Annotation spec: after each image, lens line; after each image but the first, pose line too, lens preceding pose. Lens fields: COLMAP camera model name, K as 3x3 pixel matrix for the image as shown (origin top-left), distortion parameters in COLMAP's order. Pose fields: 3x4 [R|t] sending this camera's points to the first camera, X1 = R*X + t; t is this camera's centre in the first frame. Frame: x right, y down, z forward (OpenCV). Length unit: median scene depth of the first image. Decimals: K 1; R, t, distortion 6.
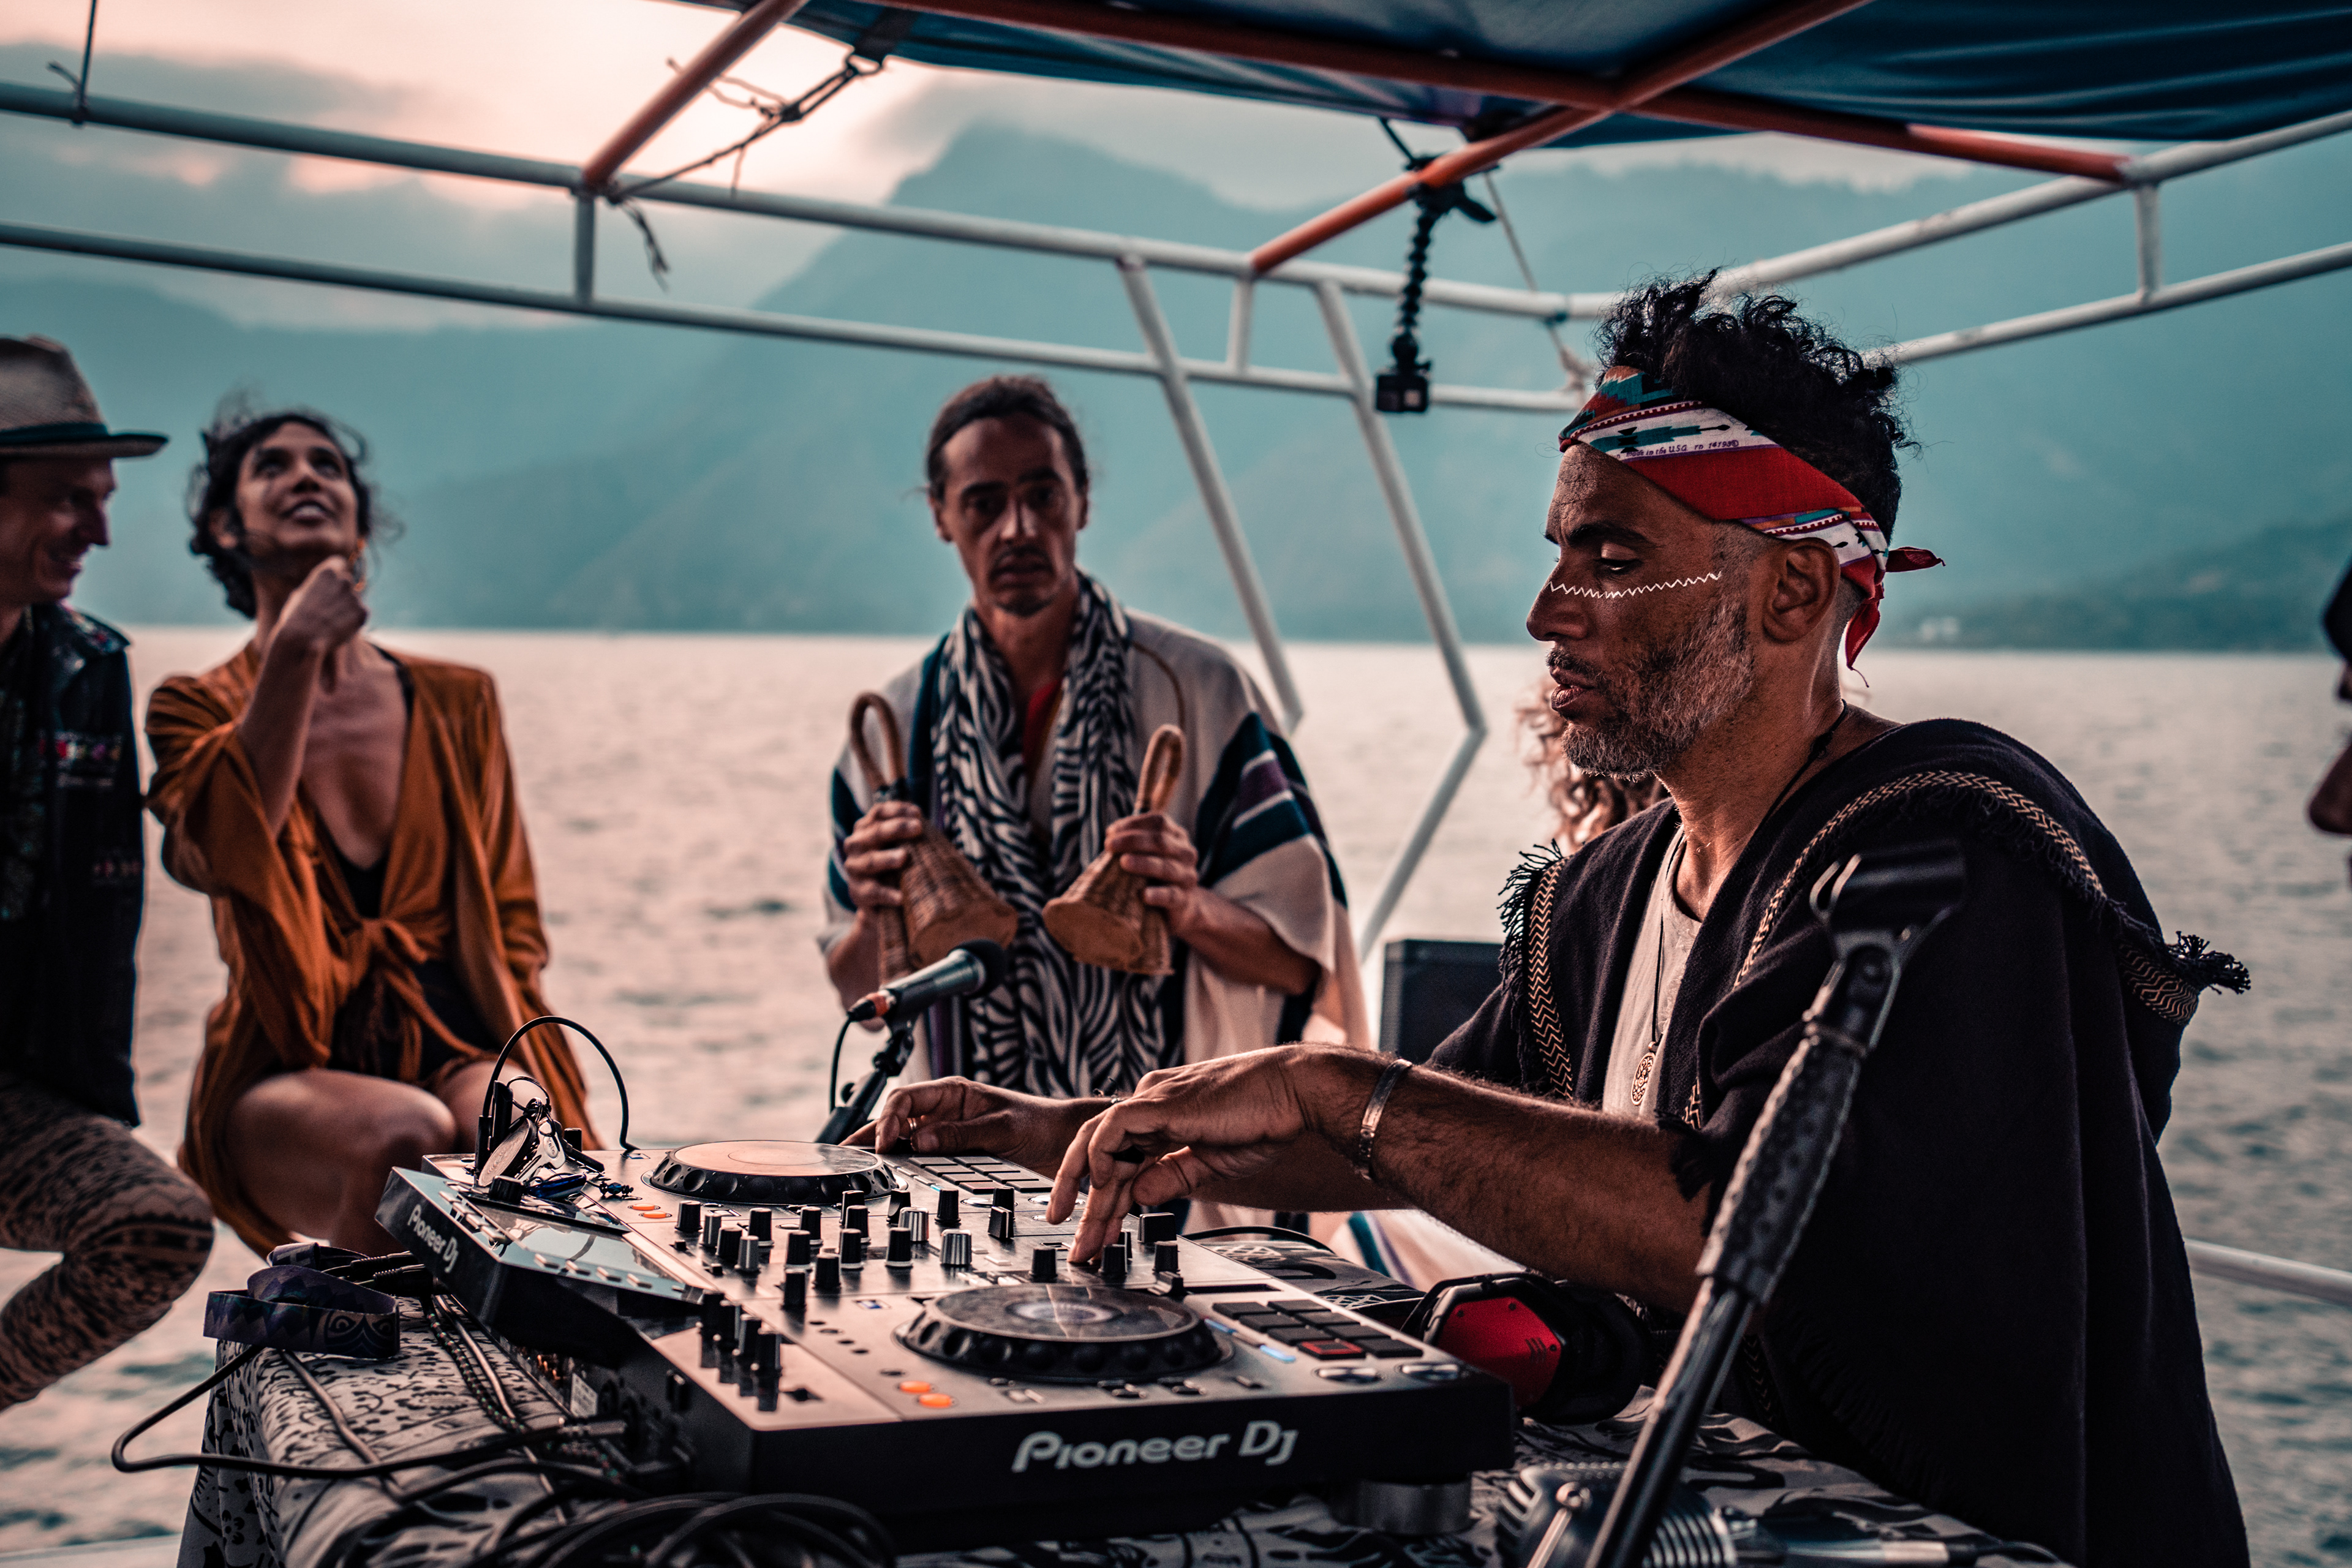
lens RADIAL K [[2946.0, 0, 1161.4], [0, 2946.0, 787.8], [0, 0, 1]] dist [0.195577, 0.000000]
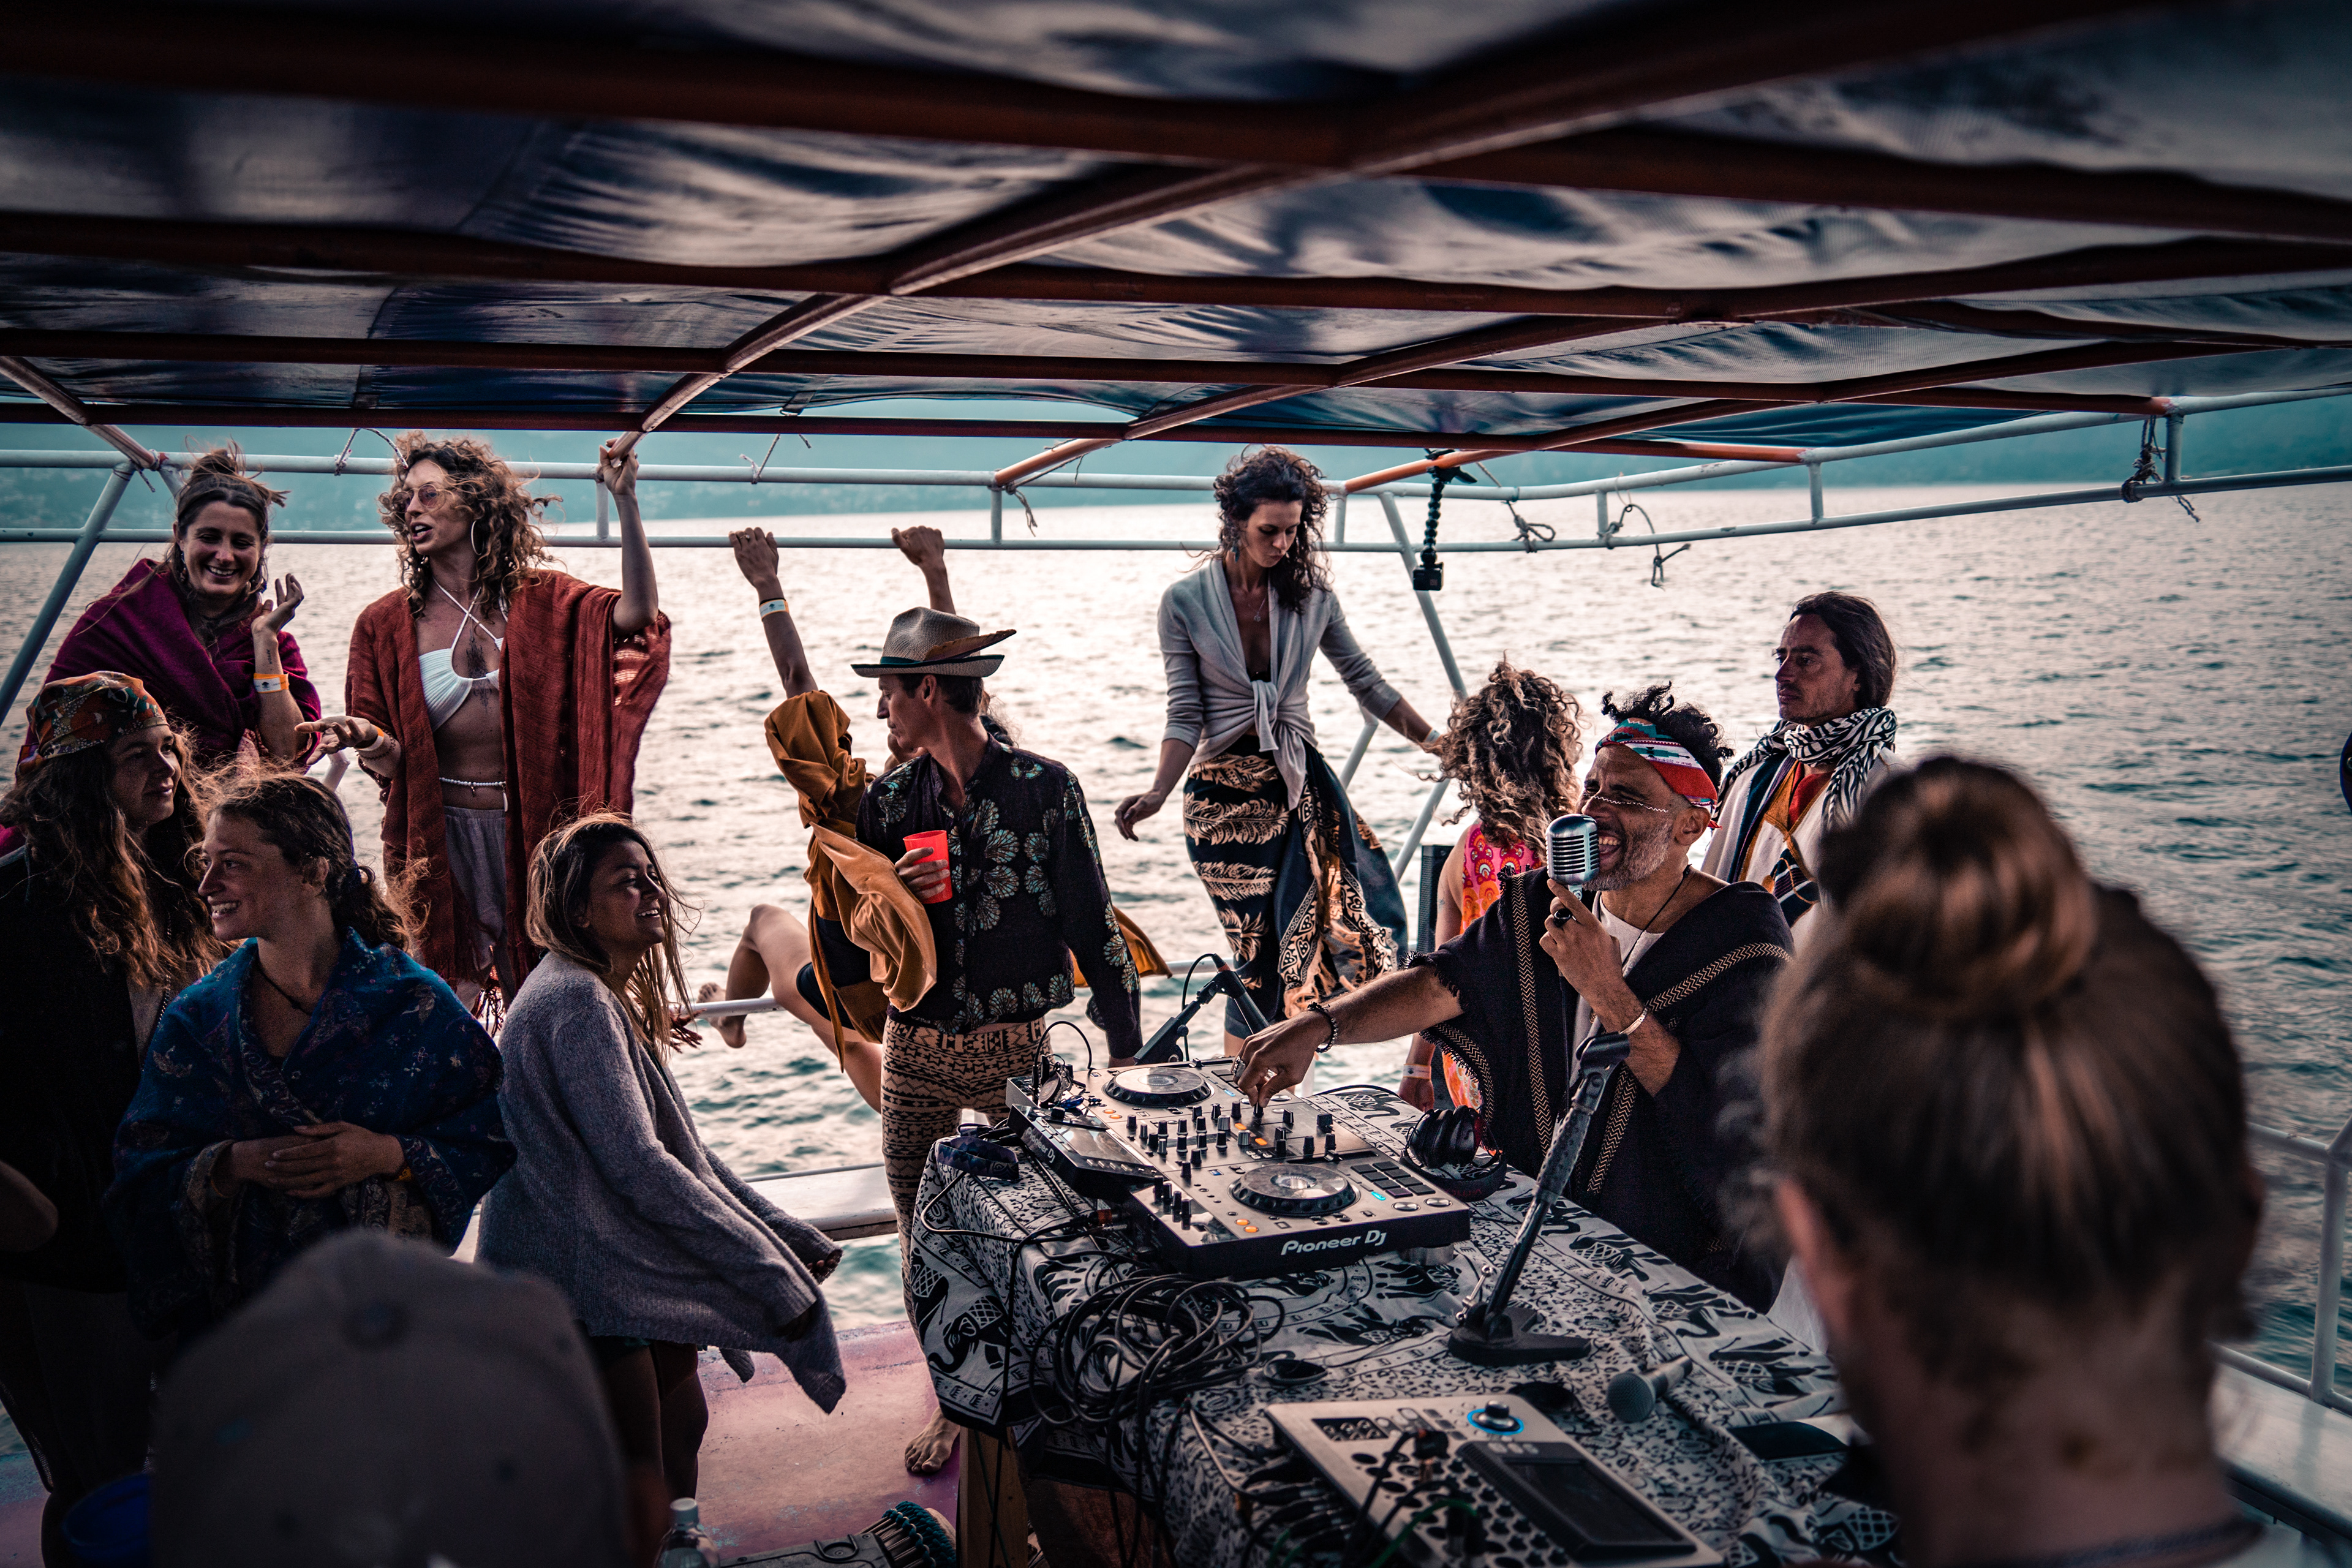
lens RADIAL K [[2060.9, 0, 1191.4], [0, 2060.9, 784.1], [0, 0, 1]] dist [0.003730, 0.000172]
pose [[0.998883, -0.022996, -0.041272, -0.036778], [0.028034, 0.991638, 0.125967, -0.358867], [0.038030, -0.126983, 0.991176, -0.665589]]
